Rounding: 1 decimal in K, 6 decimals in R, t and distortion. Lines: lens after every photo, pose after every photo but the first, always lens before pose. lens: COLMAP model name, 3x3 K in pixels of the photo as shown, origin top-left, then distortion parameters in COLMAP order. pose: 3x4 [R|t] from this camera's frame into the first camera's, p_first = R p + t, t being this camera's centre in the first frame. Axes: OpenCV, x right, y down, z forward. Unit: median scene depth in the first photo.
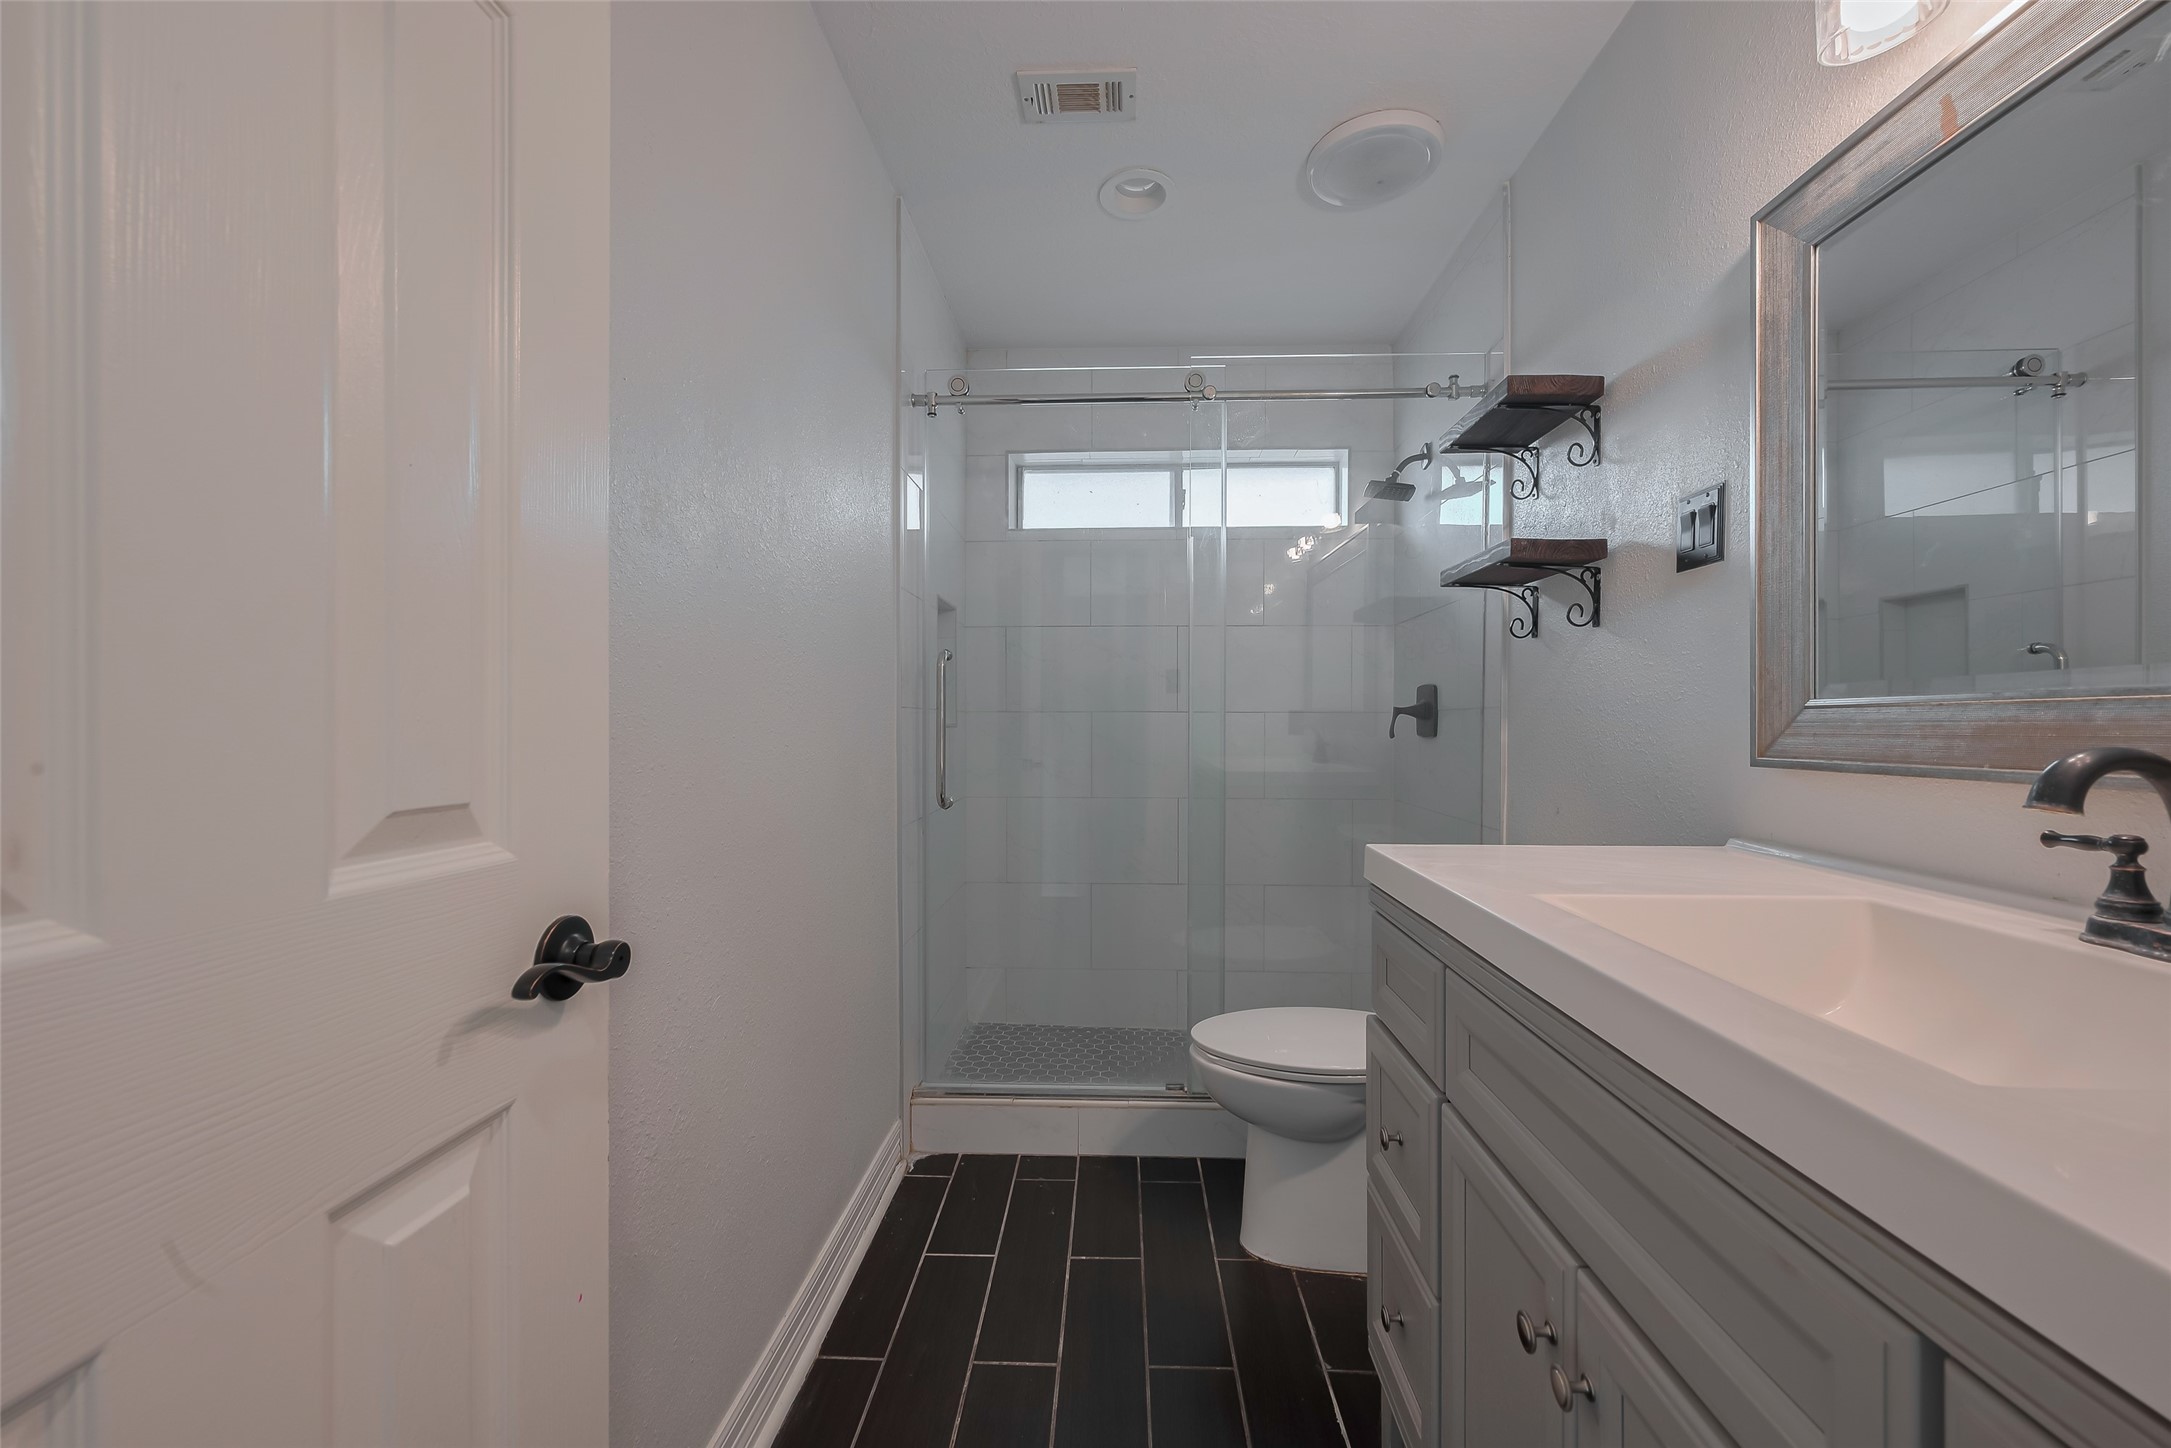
lens RADIAL K [[884.3, 0, 1087.8], [0, 884.3, 724.6], [0, 0, 1]] dist [0.000763, 0.000045]
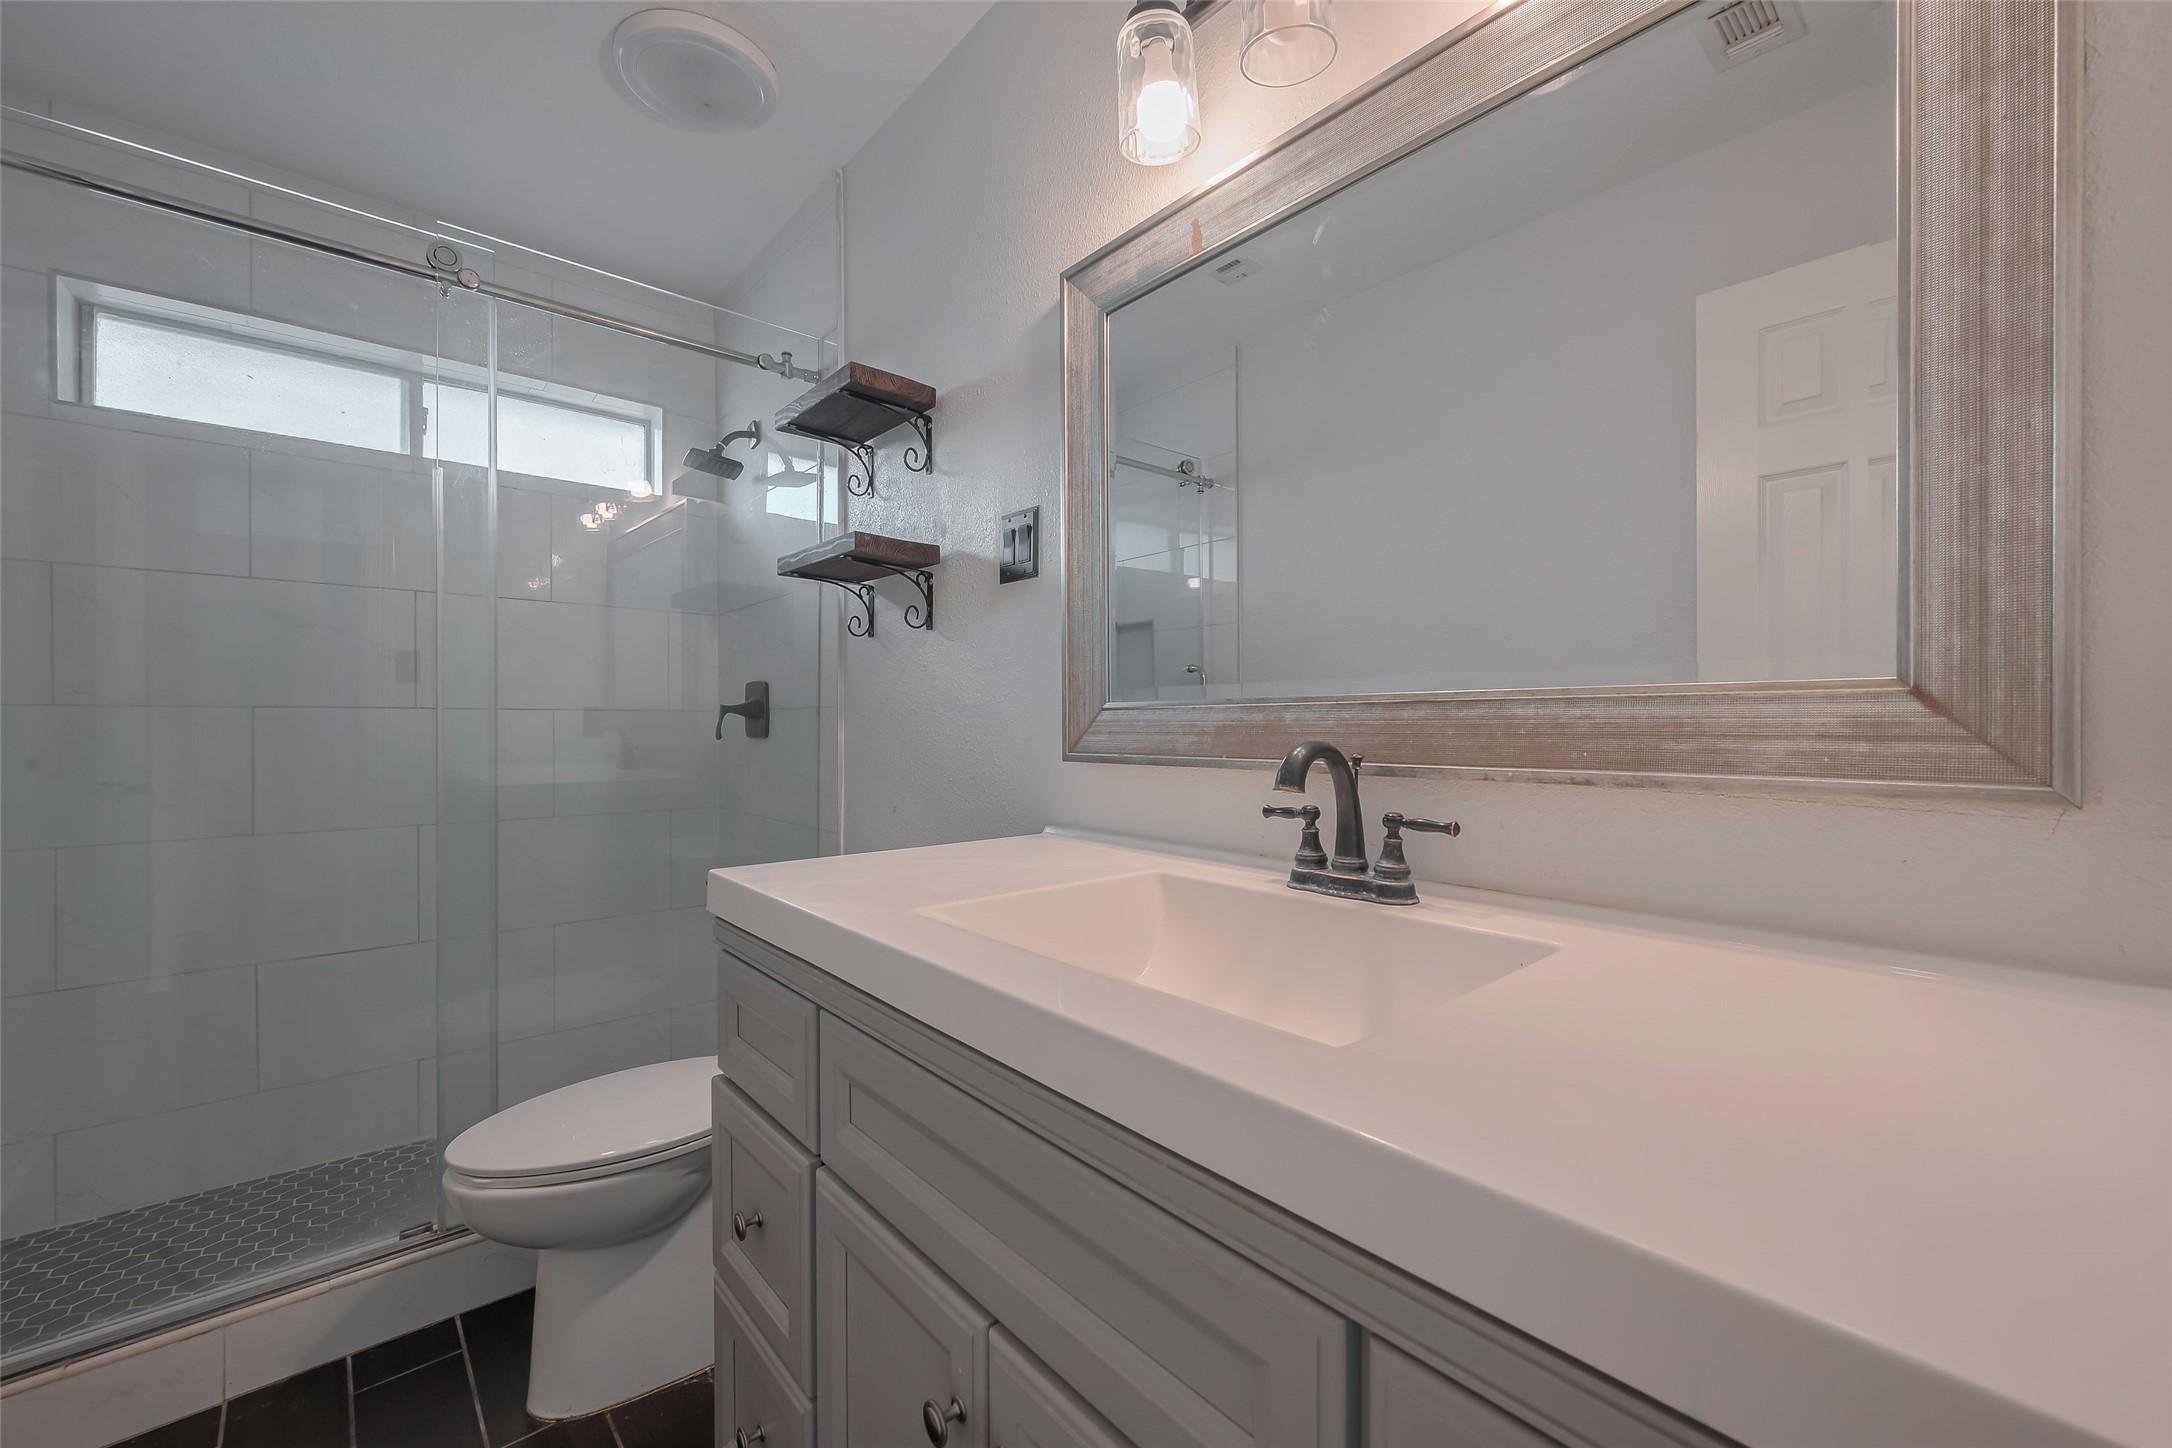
lens RADIAL K [[884.7, 0, 1110.9], [0, 884.7, 727.8], [0, 0, 1]] dist [0.000763, 0.000045]
pose [[0.718979, -0.004730, 0.695016, 0.009065], [0.001656, 0.999986, 0.005093, -0.000973], [-0.695030, -0.002511, 0.718976, 0.125823]]
